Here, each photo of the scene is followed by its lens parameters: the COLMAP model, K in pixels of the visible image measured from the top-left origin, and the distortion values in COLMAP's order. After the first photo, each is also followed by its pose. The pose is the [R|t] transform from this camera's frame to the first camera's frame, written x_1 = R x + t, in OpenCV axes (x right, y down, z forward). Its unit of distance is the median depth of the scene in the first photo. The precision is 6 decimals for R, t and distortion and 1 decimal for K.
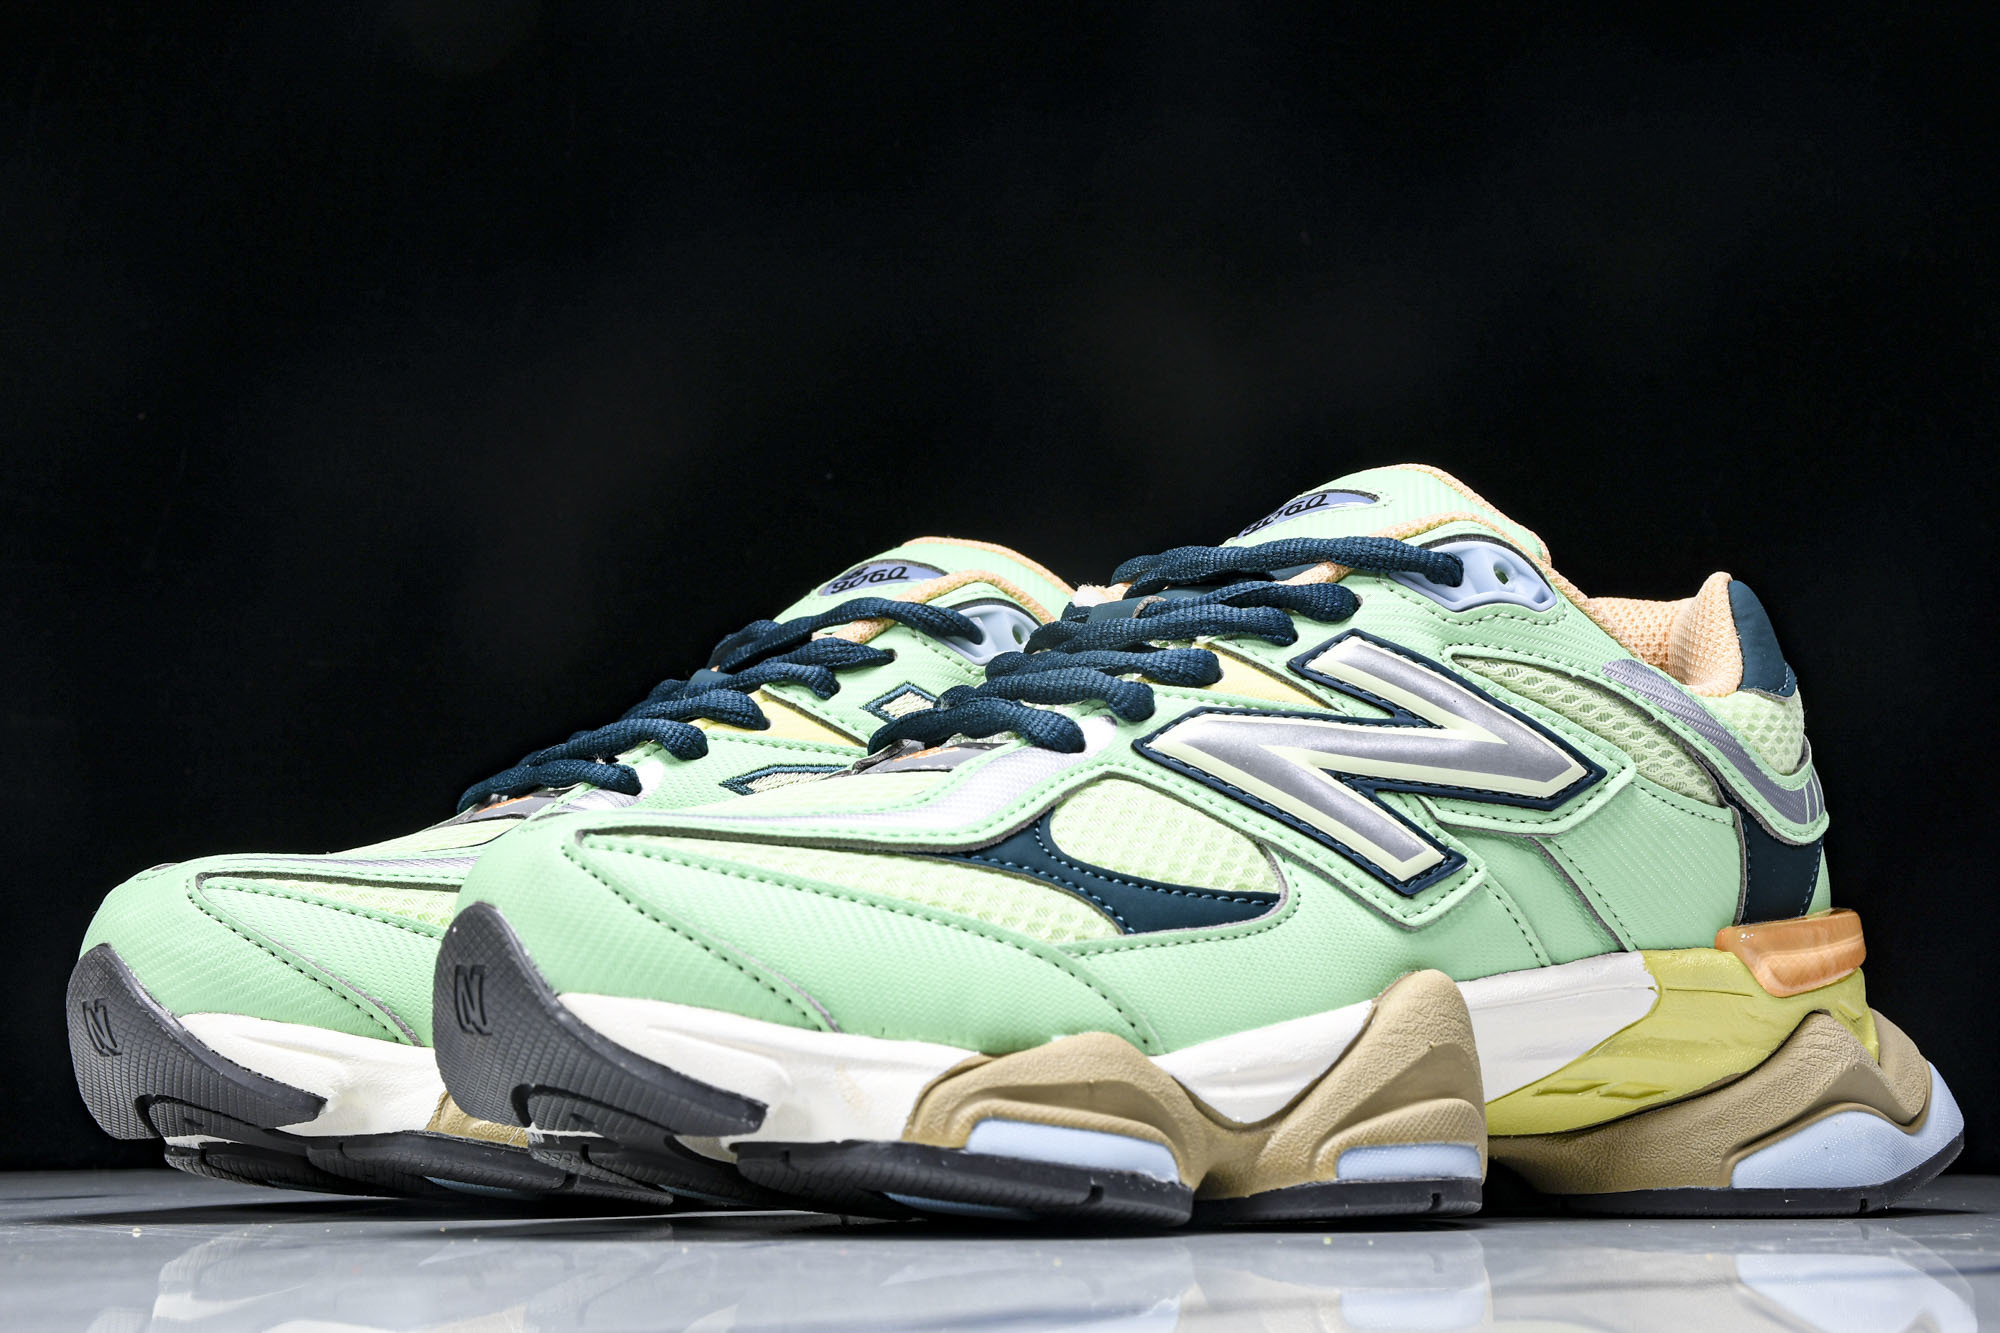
lens RADIAL K [[3408.1, 0, 1000.0], [0, 3408.1, 666.5], [0, 0, 1]] dist [0.232798, -0.018486]
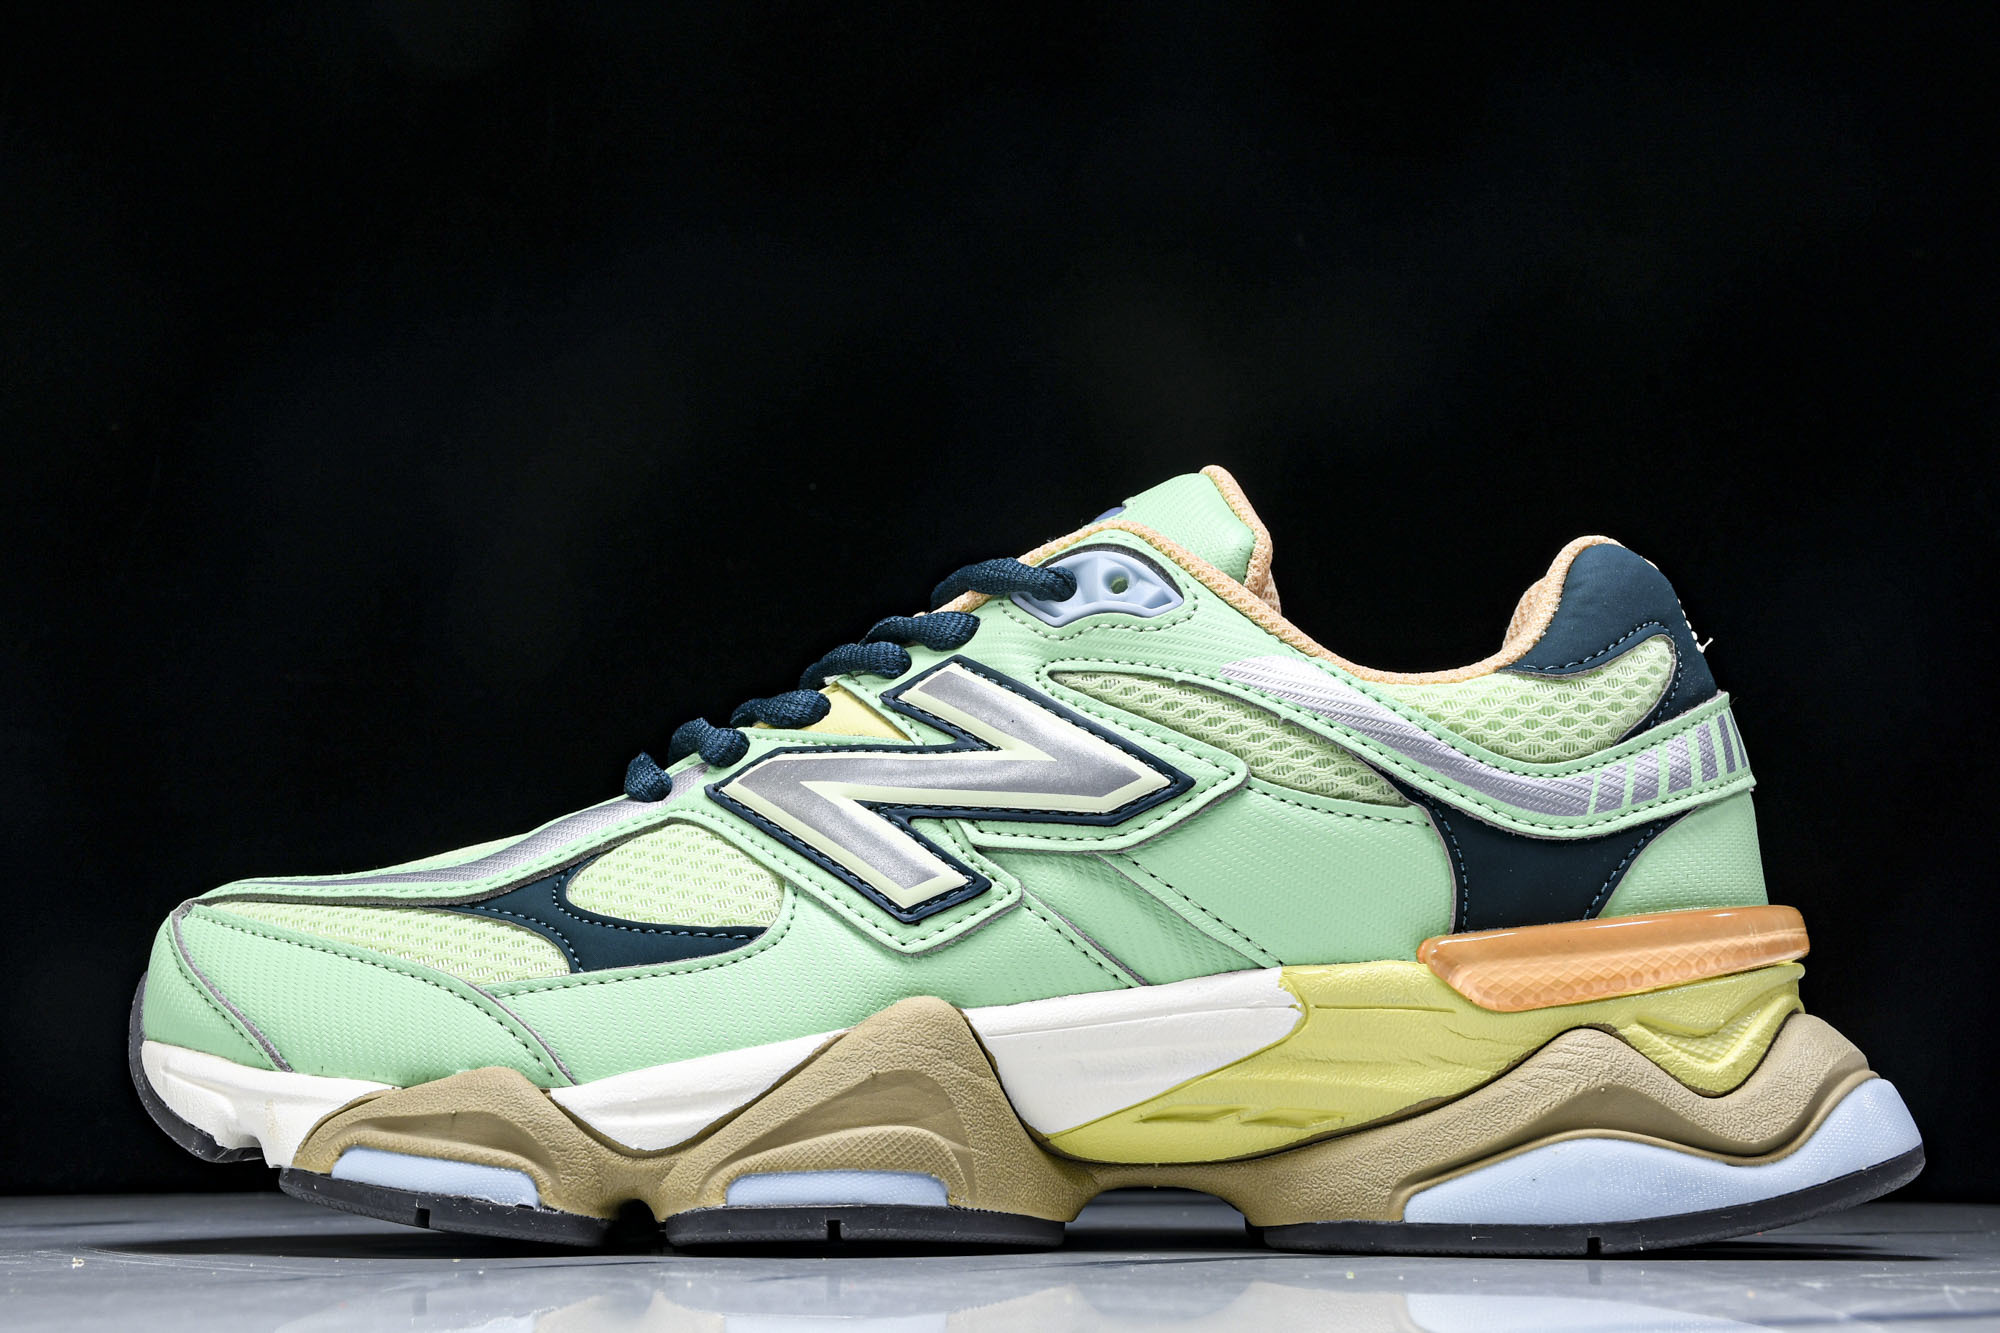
lens RADIAL K [[3408.1, 0, 1000.0], [0, 3408.1, 666.5], [0, 0, 1]] dist [0.232798, -0.018486]
pose [[0.737137, -0.084924, -0.670386, 0.799269], [0.083124, 0.995933, -0.034763, 0.028616], [0.670611, -0.030101, 0.741198, 0.273151]]
